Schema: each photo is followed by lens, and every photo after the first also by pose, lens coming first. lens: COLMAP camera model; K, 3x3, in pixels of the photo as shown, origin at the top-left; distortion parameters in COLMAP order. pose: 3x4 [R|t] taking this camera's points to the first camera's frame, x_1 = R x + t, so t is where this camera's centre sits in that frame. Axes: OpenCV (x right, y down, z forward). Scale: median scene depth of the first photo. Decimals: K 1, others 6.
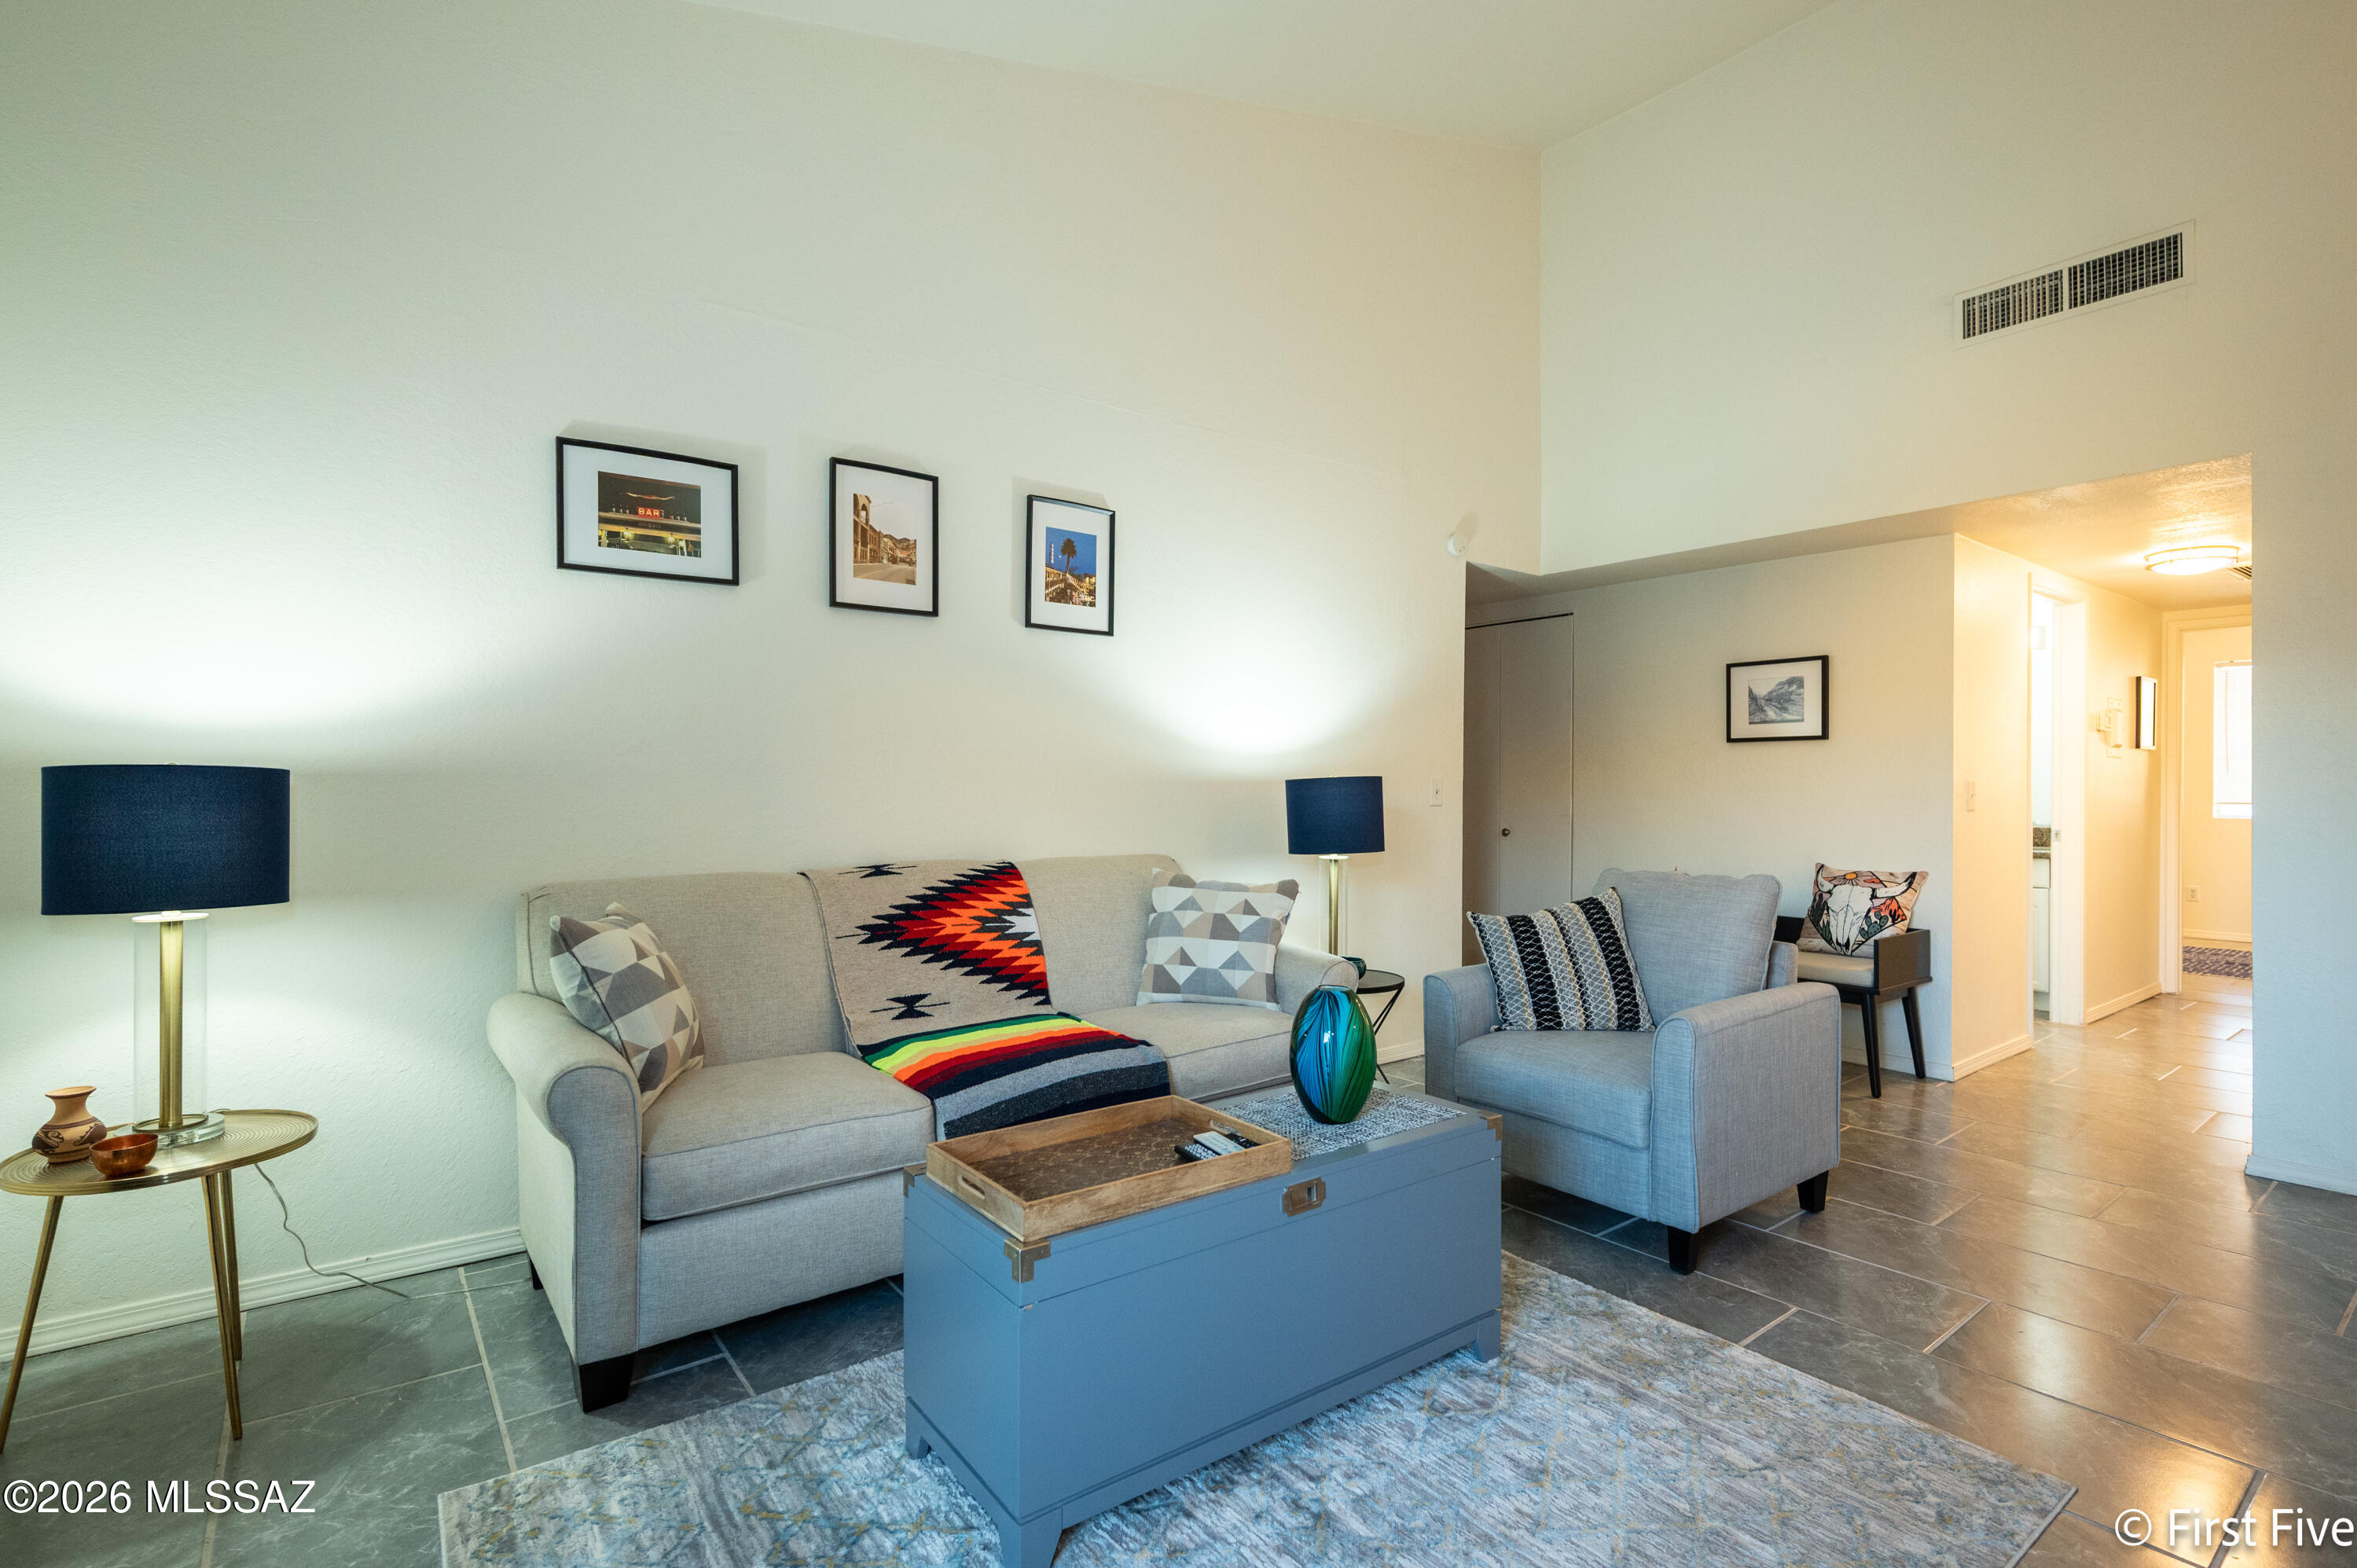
lens RADIAL K [[1101.8, 0, 1226.6], [0, 1101.8, 791.3], [0, 0, 1]] dist [0.000381, -0.000261]
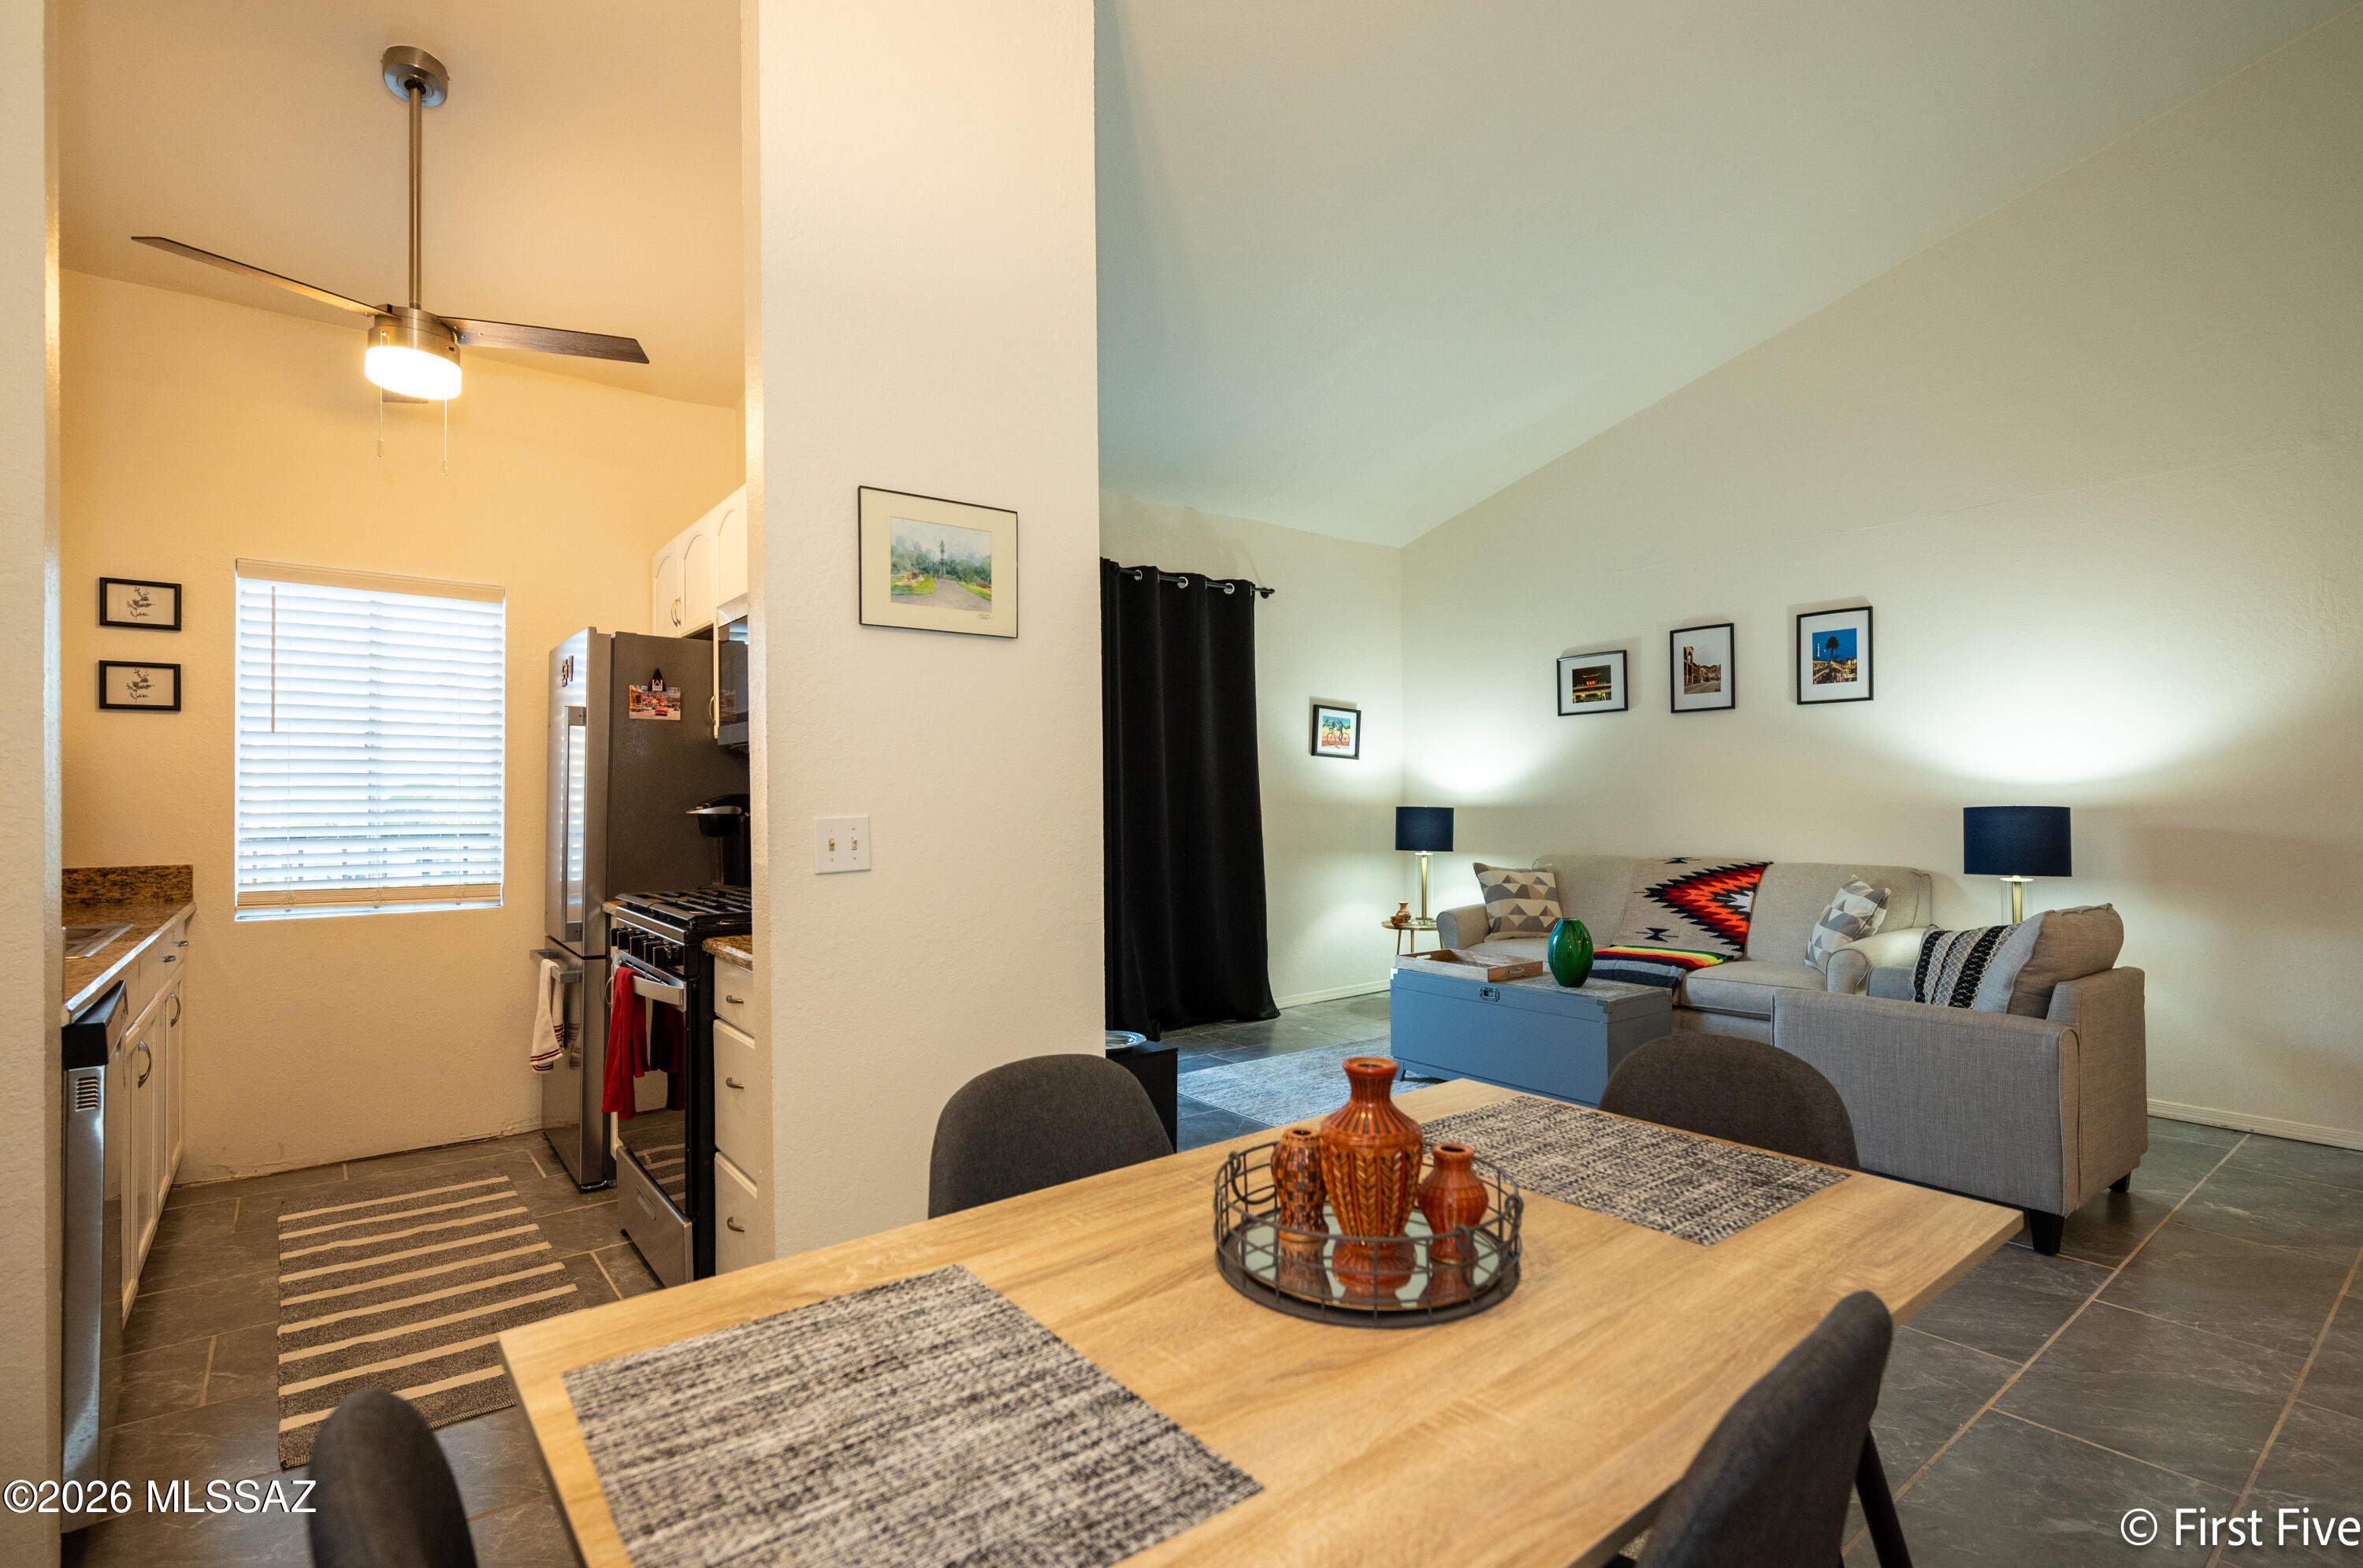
lens RADIAL K [[1104.6, 0, 1229.7], [0, 1104.6, 791.3], [0, 0, 1]] dist [0.000381, -0.000261]
pose [[0.024185, -0.011604, -0.999640, 1.440062], [0.000478, 0.999933, -0.011596, -0.019199], [0.999707, -0.000197, 0.024189, 0.233437]]
